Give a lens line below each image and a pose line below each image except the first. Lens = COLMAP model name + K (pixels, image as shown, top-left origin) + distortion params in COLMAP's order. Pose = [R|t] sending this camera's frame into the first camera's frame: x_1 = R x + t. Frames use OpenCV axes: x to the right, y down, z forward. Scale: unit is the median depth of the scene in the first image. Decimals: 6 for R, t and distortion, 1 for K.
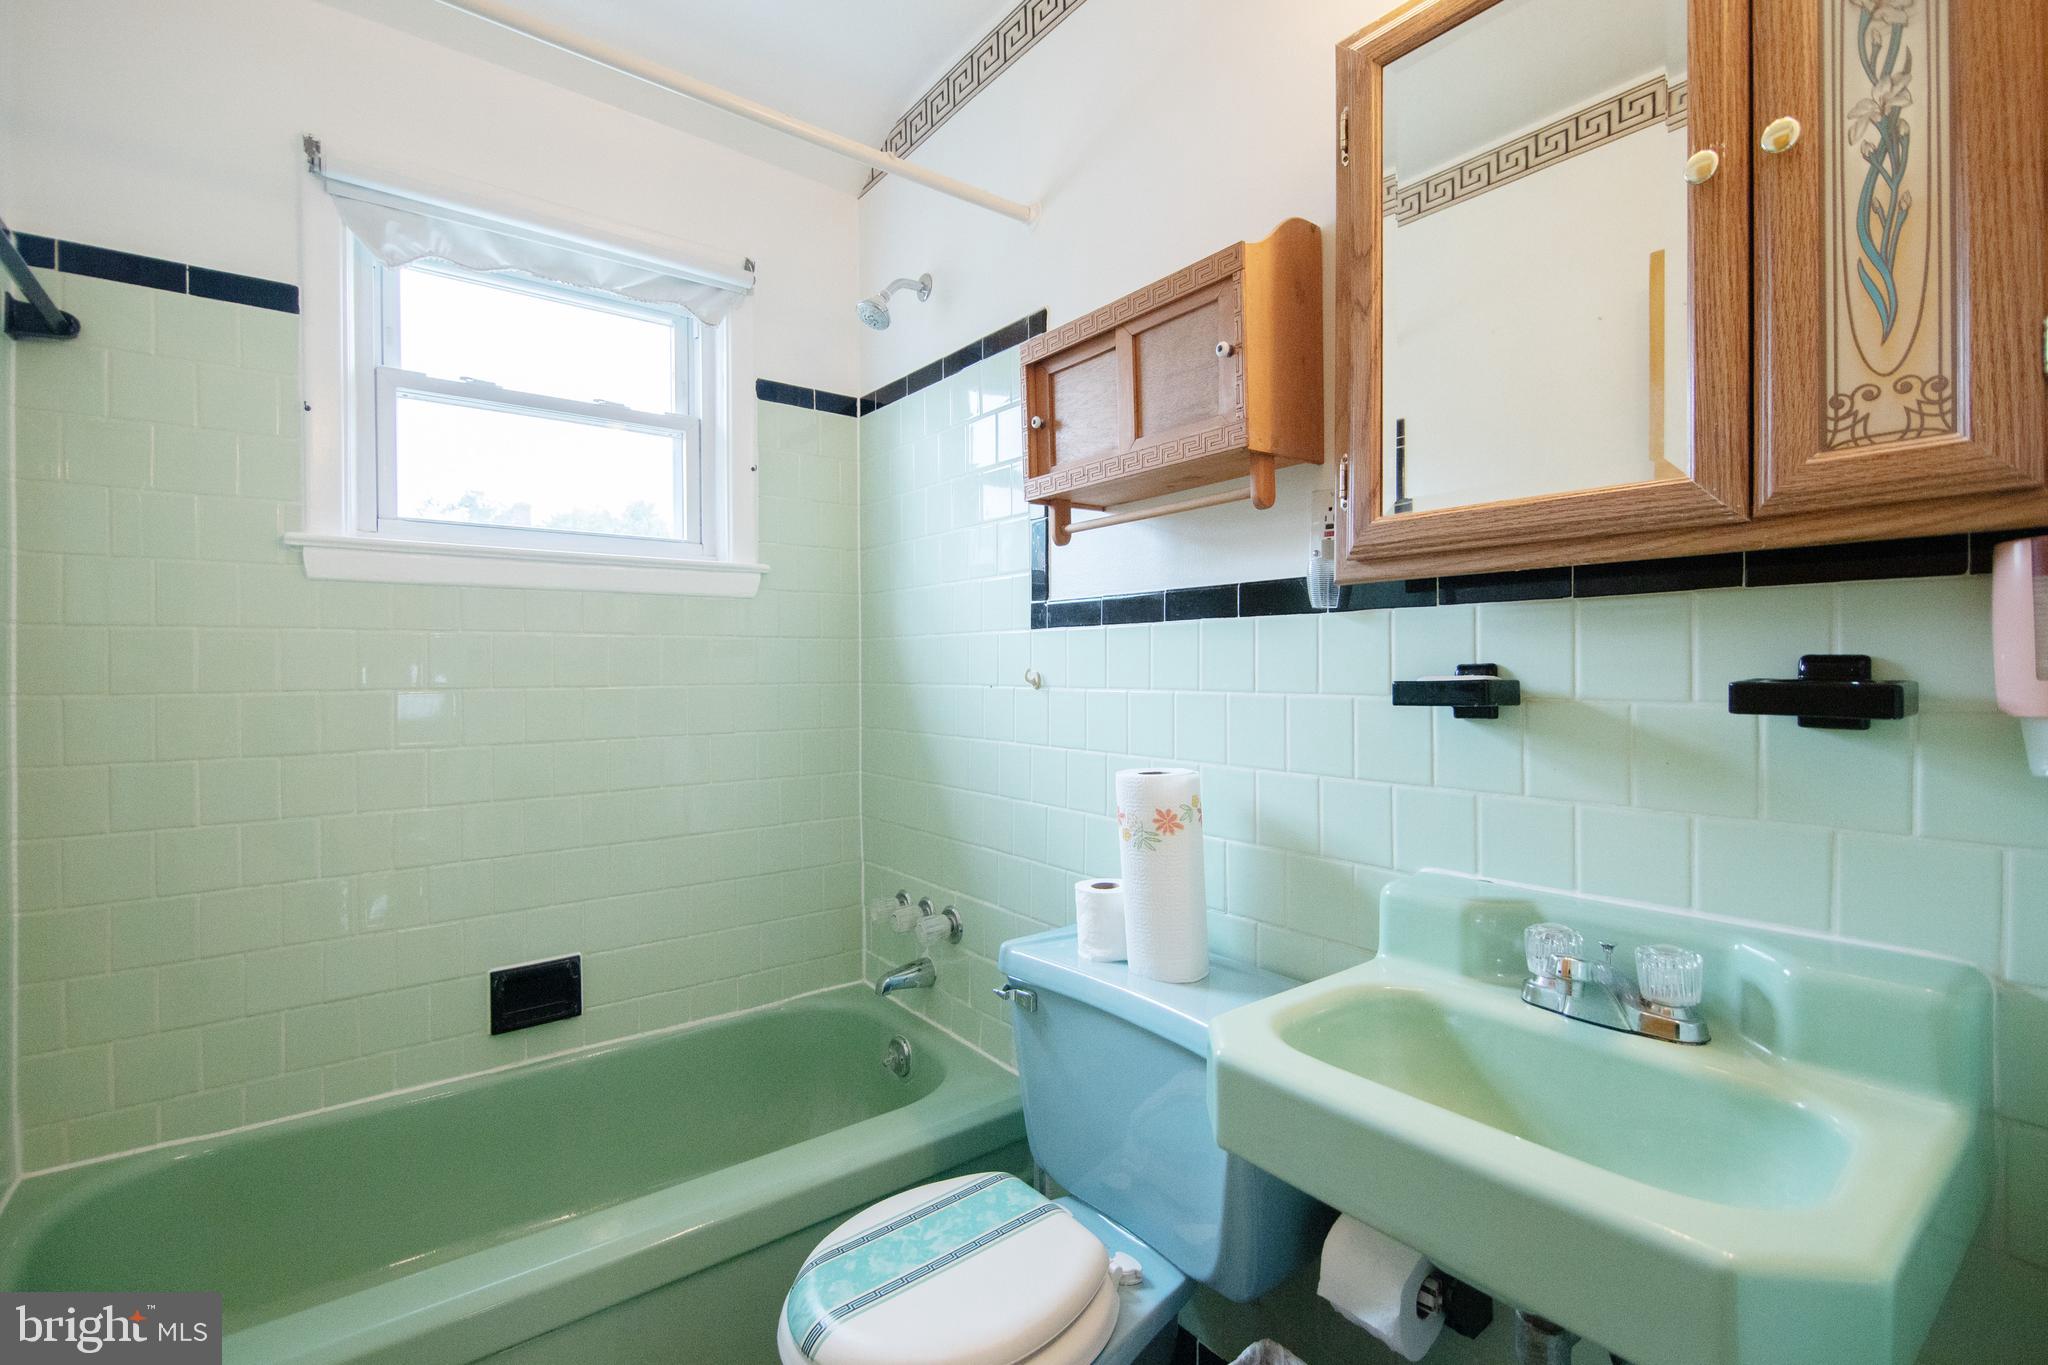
lens RADIAL K [[923.8, 0, 1018.8], [0, 923.8, 681.6], [0, 0, 1]] dist [0.012655, 0.000105]
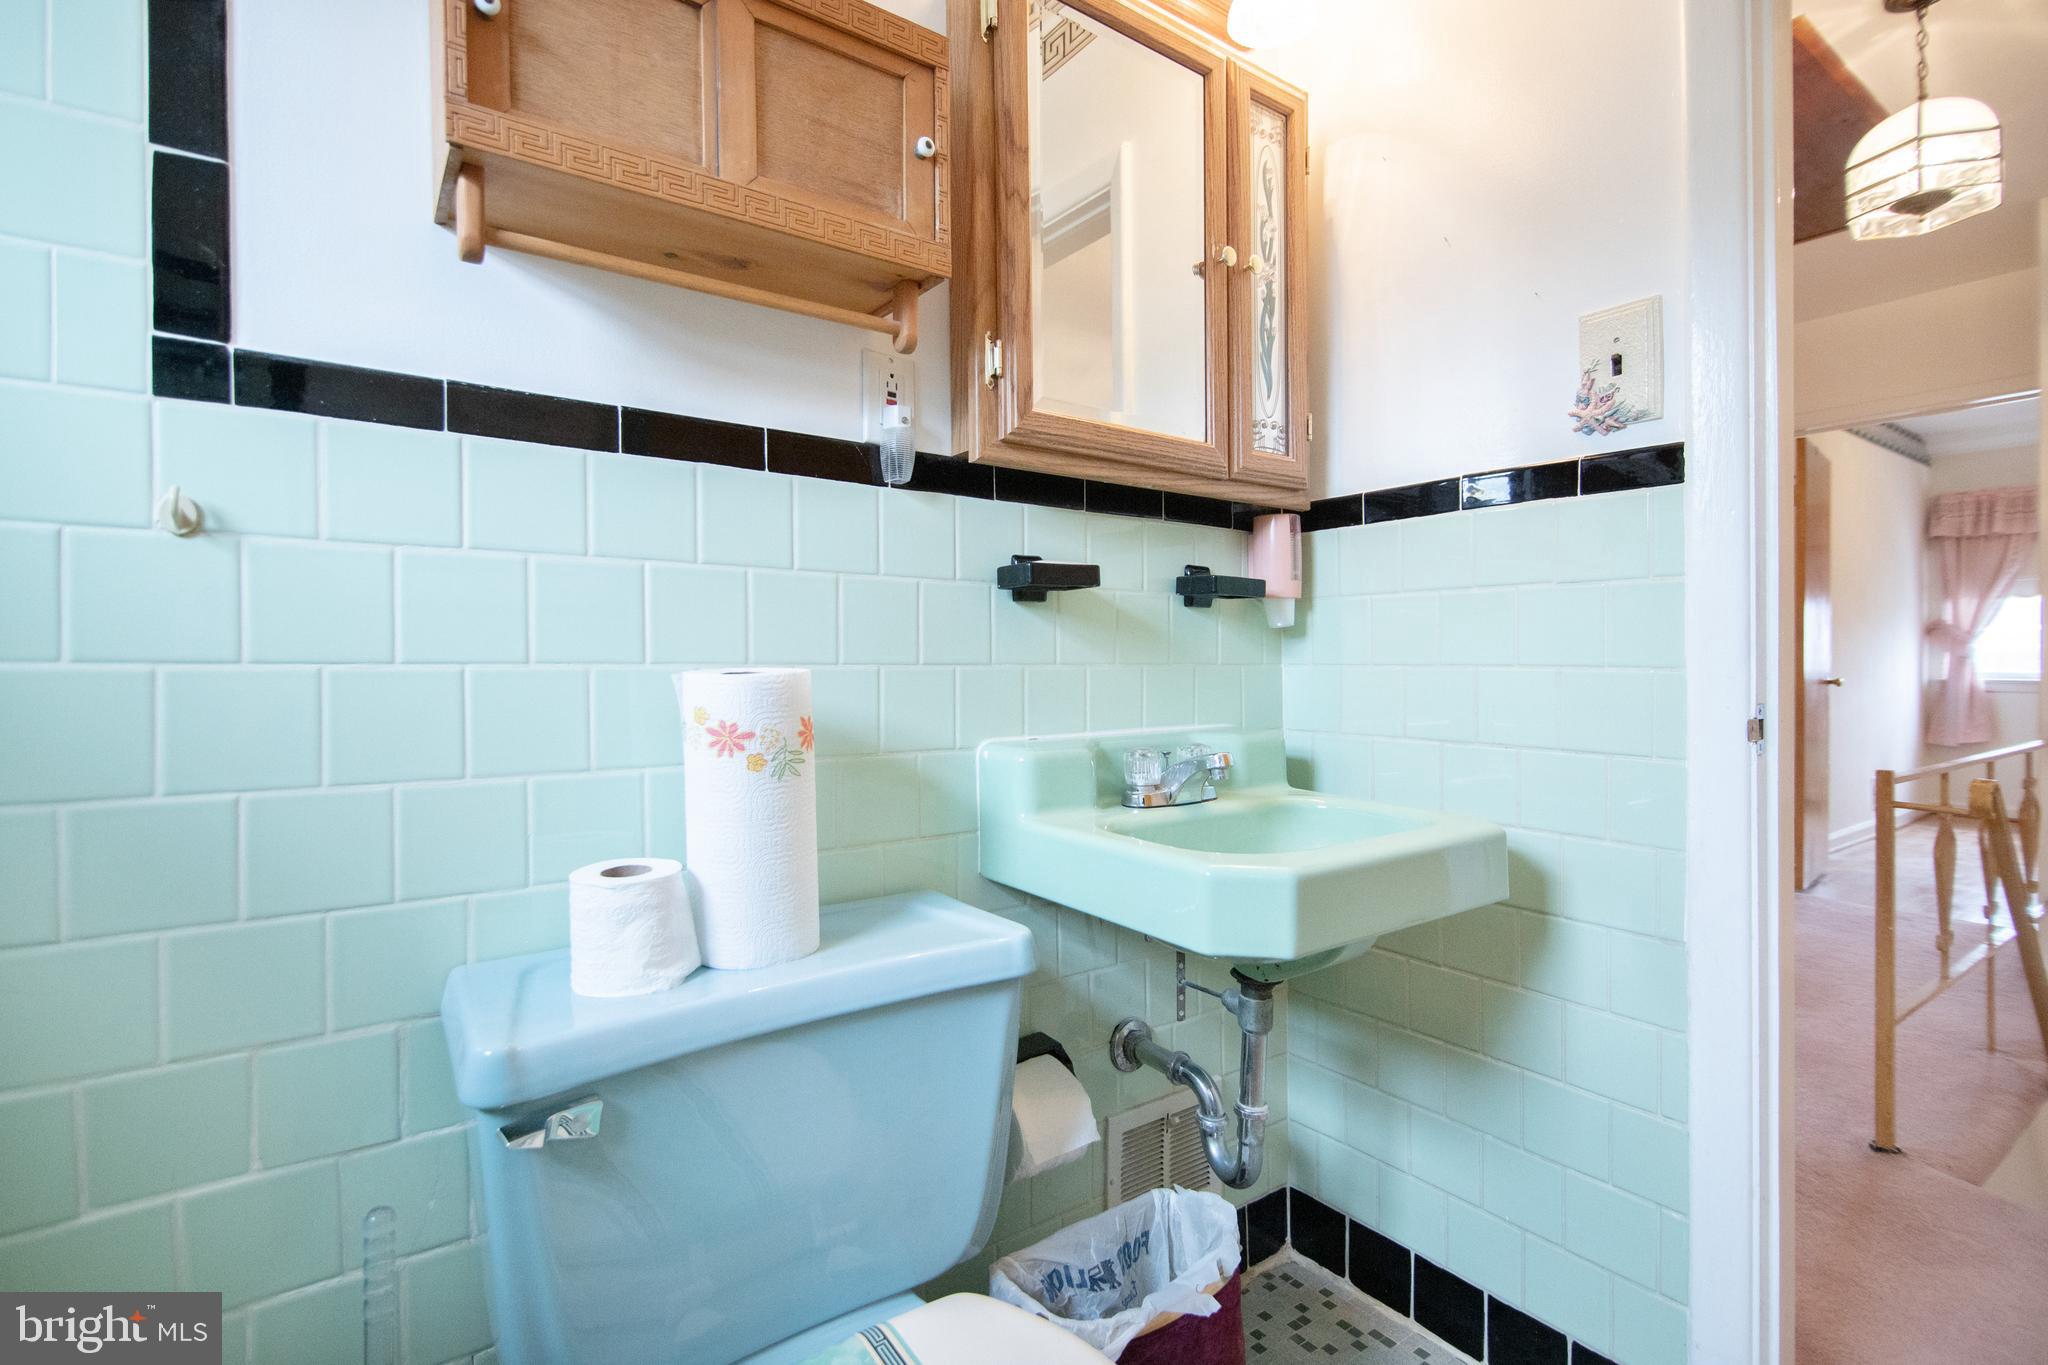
lens RADIAL K [[923.8, 0, 1016.8], [0, 923.8, 662.6], [0, 0, 1]] dist [0.012655, 0.000105]
pose [[0.048081, -0.002154, 0.998841, -0.596868], [0.003801, 0.999991, 0.001974, 0.101366], [-0.998836, 0.003702, 0.048089, 0.856781]]
